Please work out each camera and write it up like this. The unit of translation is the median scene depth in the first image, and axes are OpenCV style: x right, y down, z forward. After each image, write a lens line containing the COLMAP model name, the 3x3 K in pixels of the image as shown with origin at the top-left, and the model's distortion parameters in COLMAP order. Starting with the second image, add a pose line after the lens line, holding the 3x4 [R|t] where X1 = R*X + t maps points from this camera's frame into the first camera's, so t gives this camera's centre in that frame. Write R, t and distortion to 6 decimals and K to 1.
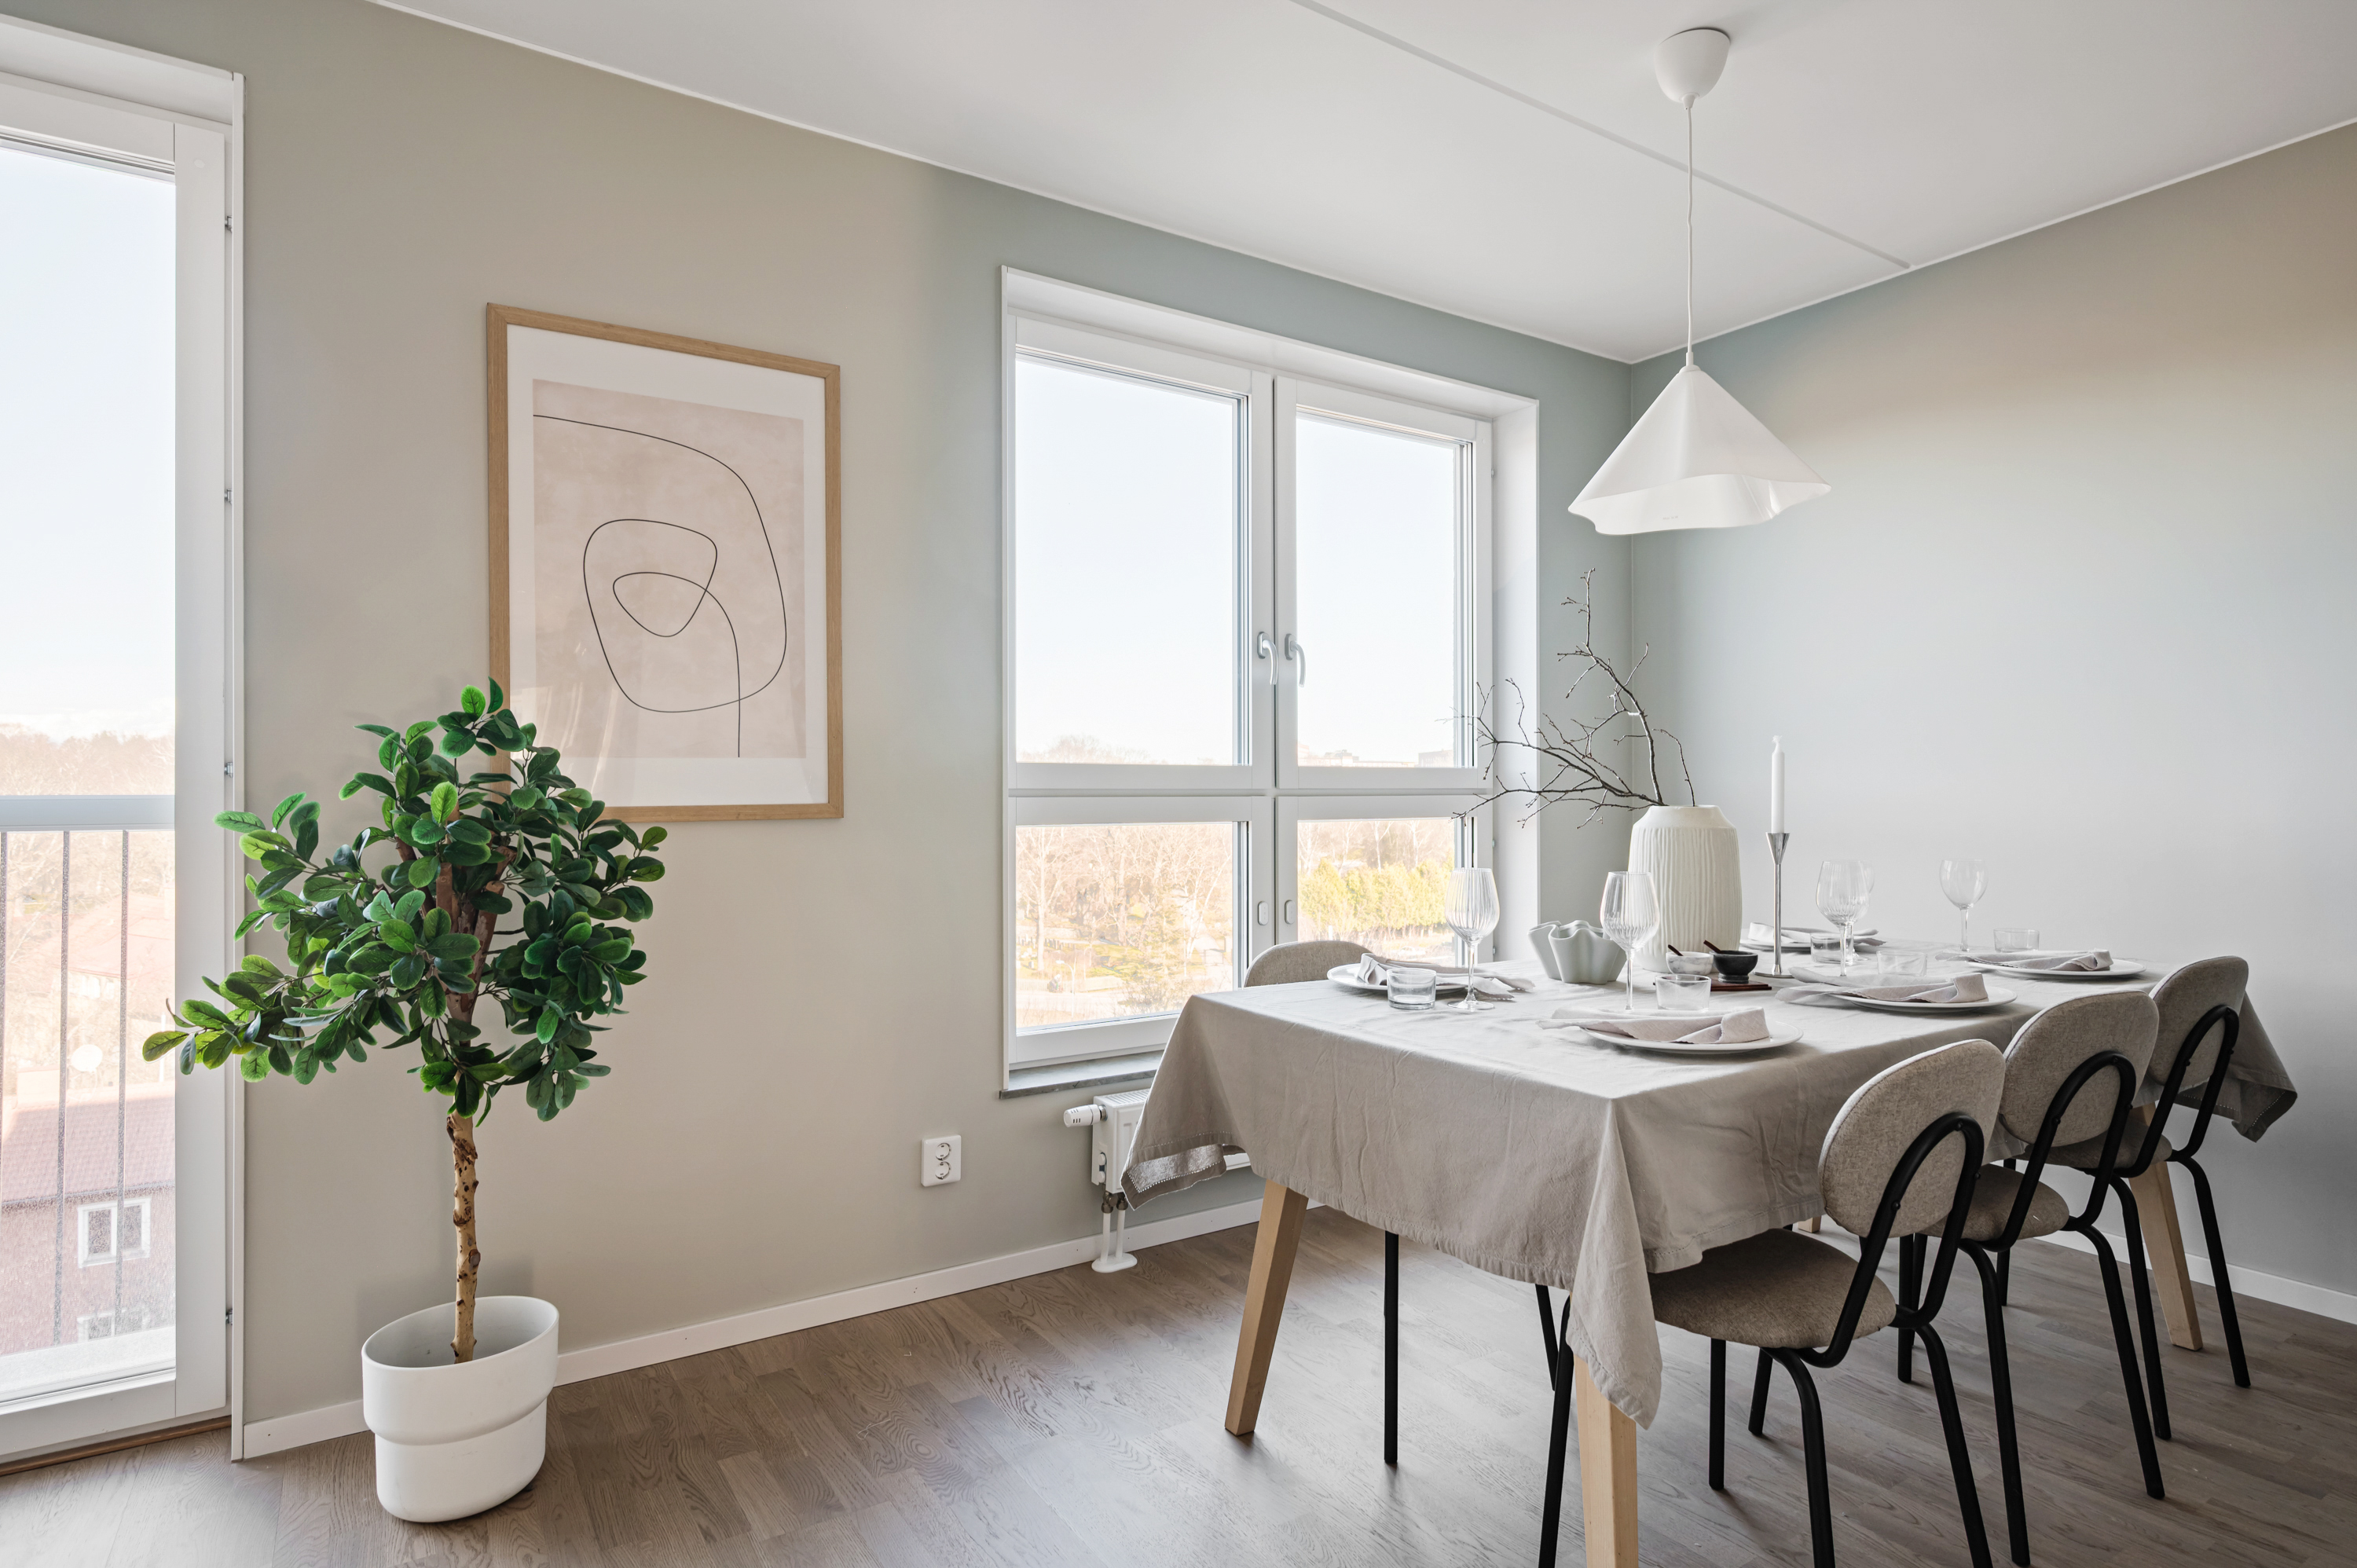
lens RADIAL K [[1269.5, 0, 1177.5], [0, 1269.5, 786.3], [0, 0, 1]] dist [0.012901, -0.000276]
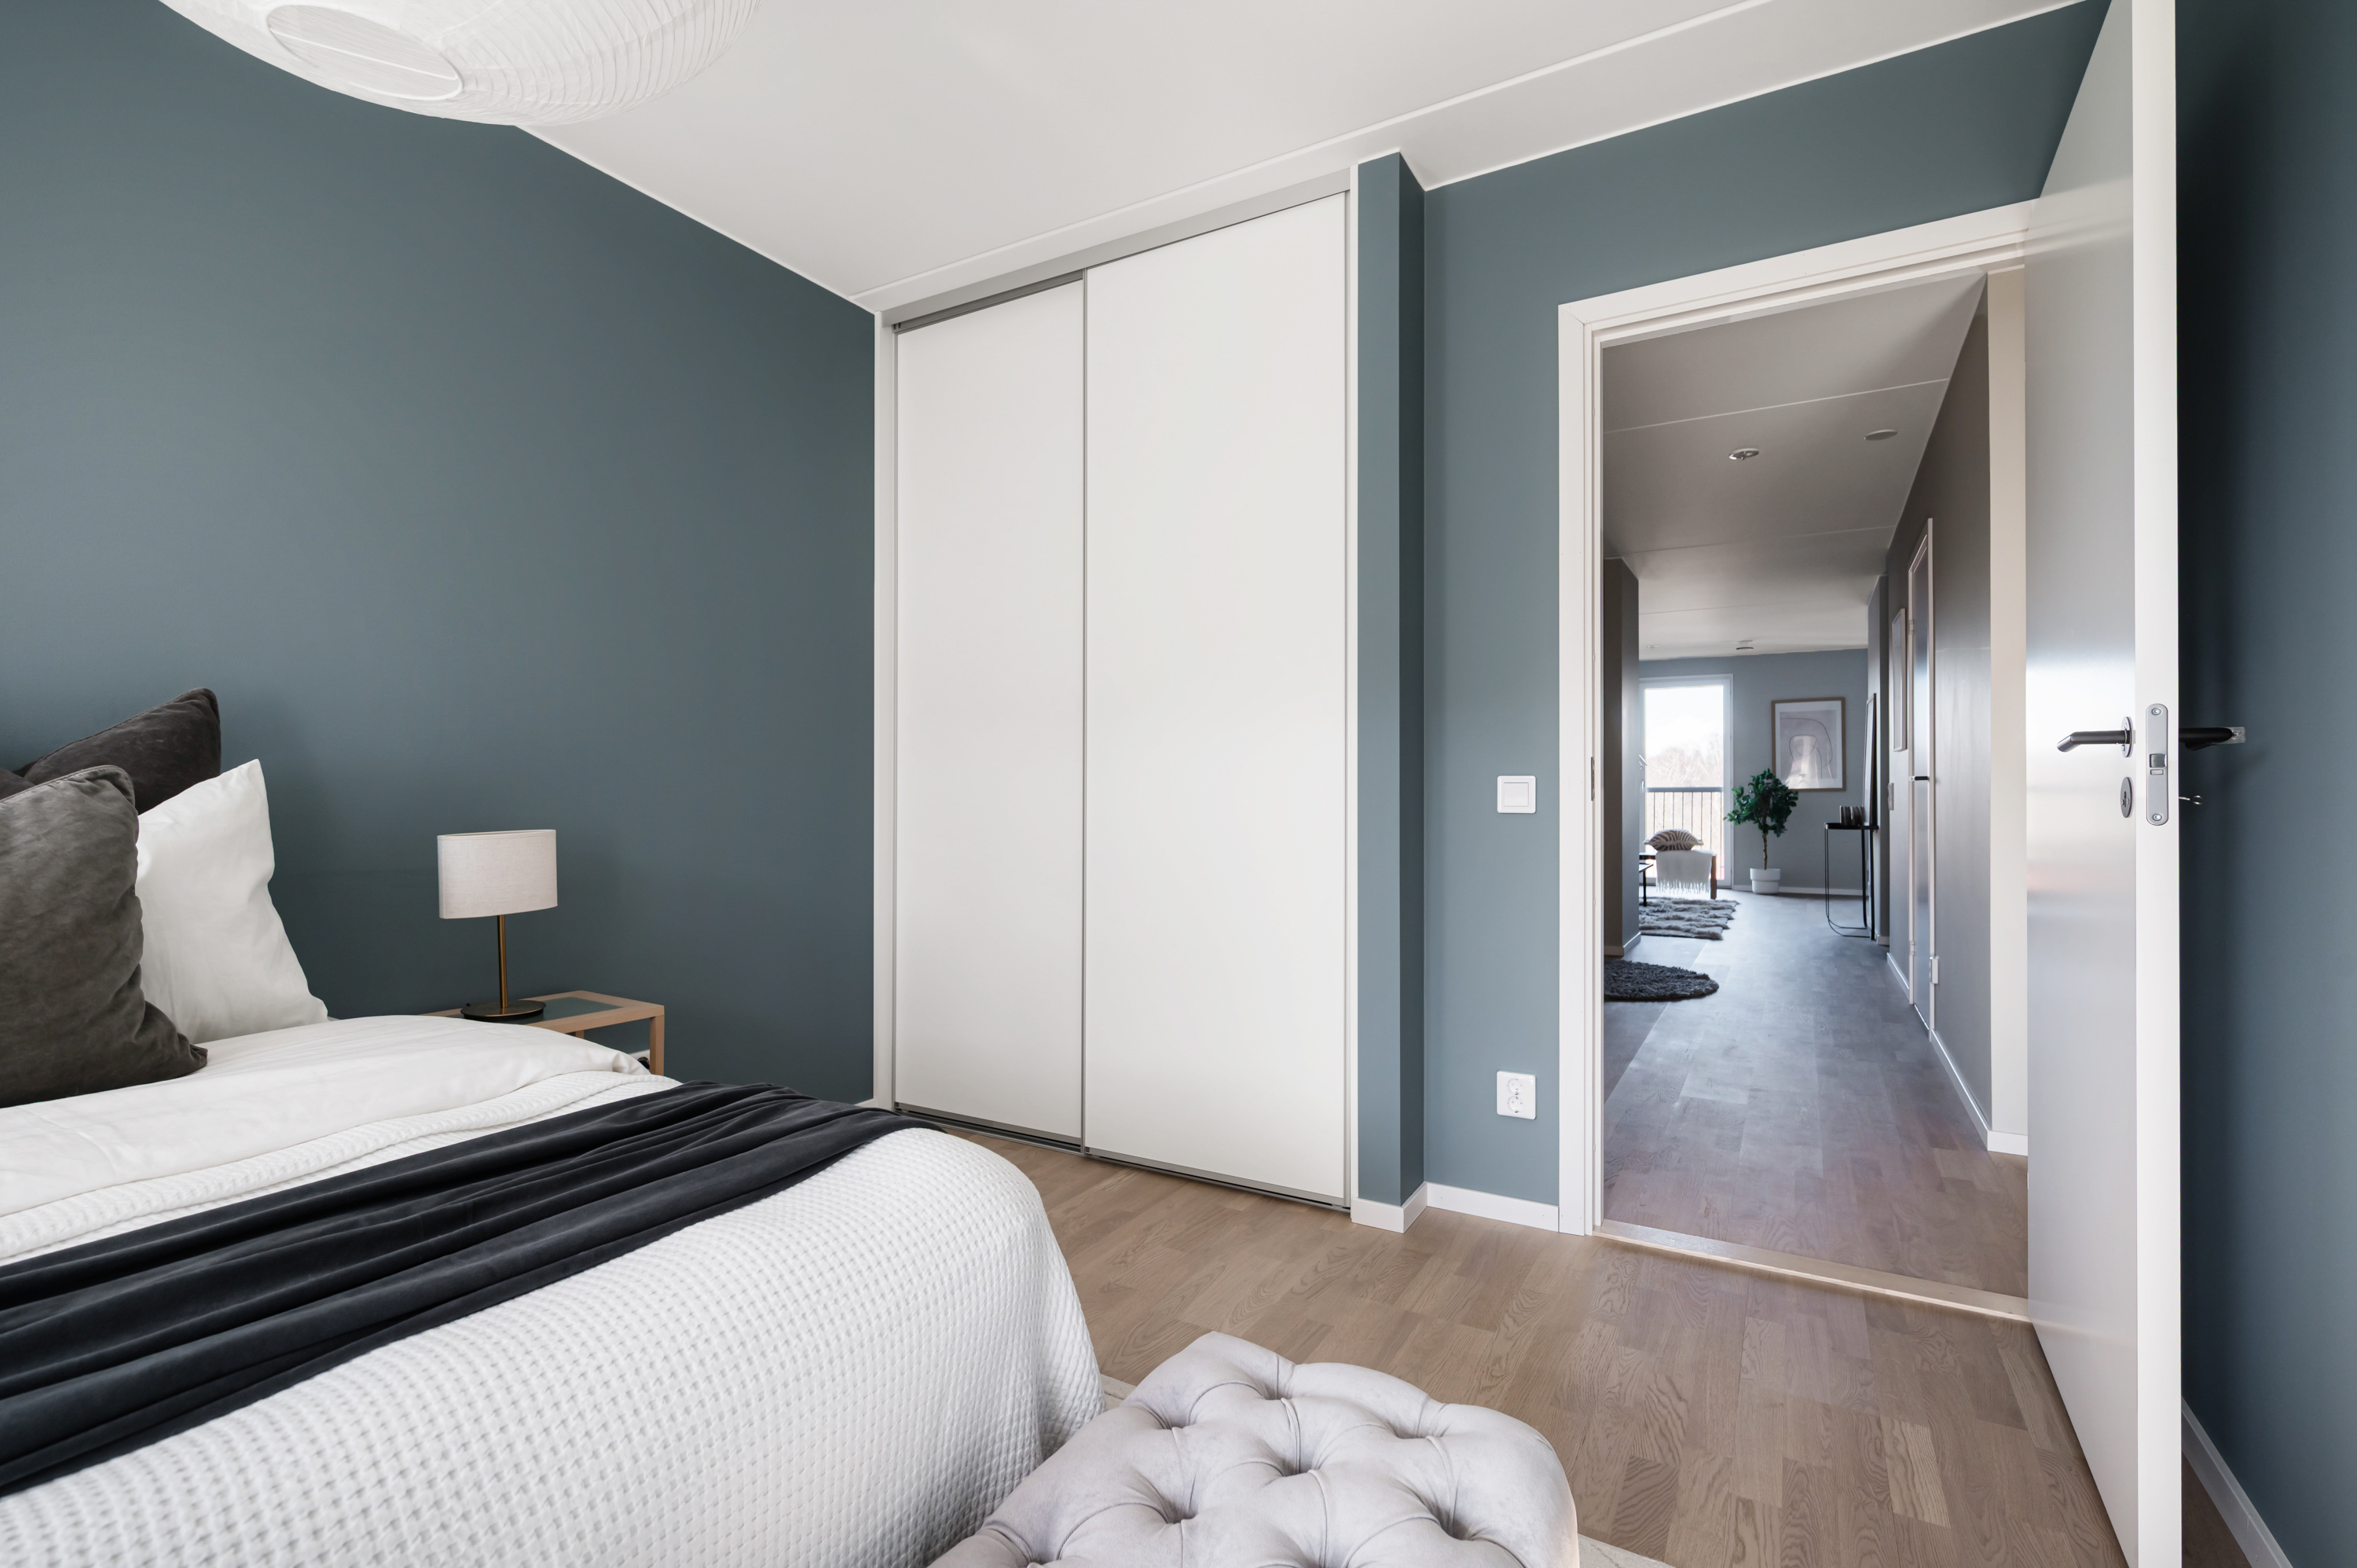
lens RADIAL K [[1066.3, 0, 1174.0], [0, 1066.3, 782.0], [0, 0, 1]] dist [0.001557, 0.000105]
pose [[0.432260, -0.004387, -0.901738, 2.414363], [0.010369, 0.999946, 0.000105, -0.036492], [0.901690, -0.009396, 0.432282, -3.225485]]
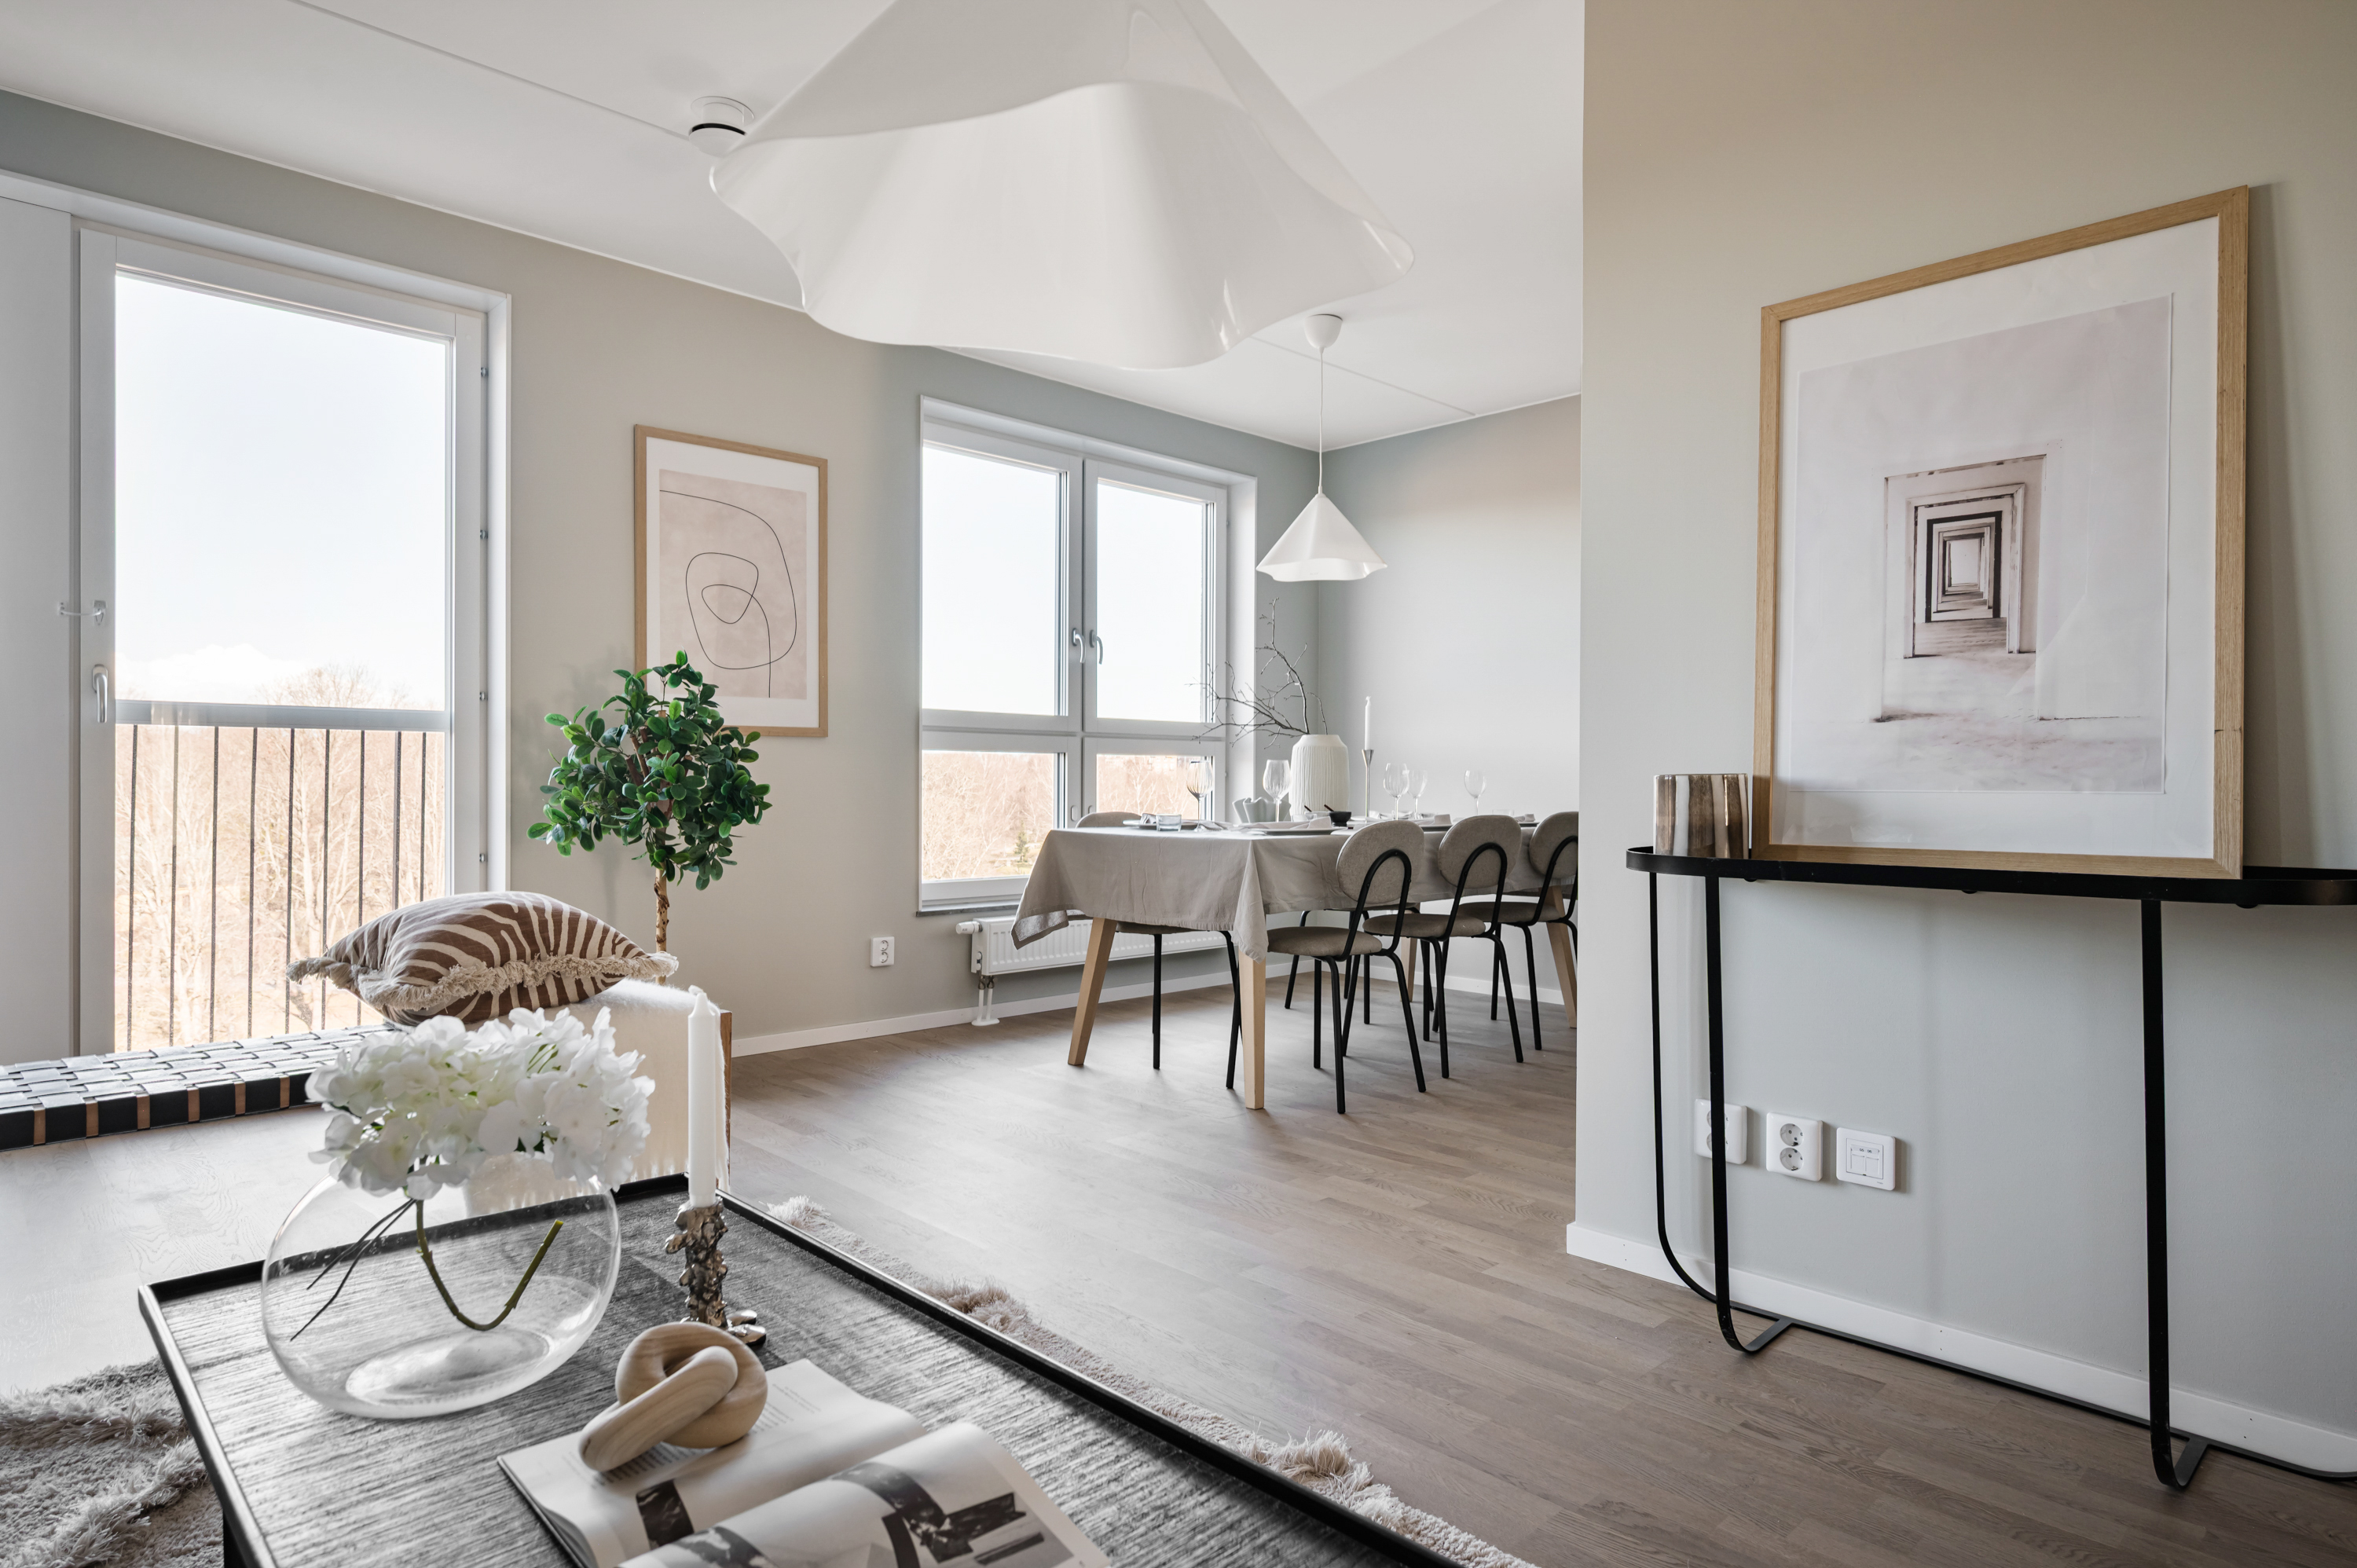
lens RADIAL K [[1269.5, 0, 1165.9], [0, 1269.5, 792.1], [0, 0, 1]] dist [0.012901, -0.000276]
pose [[0.984905, 0.006042, 0.172989, -0.124699], [-0.008908, 0.999836, 0.015795, 0.069928], [-0.172865, -0.017098, 0.984797, -0.726157]]
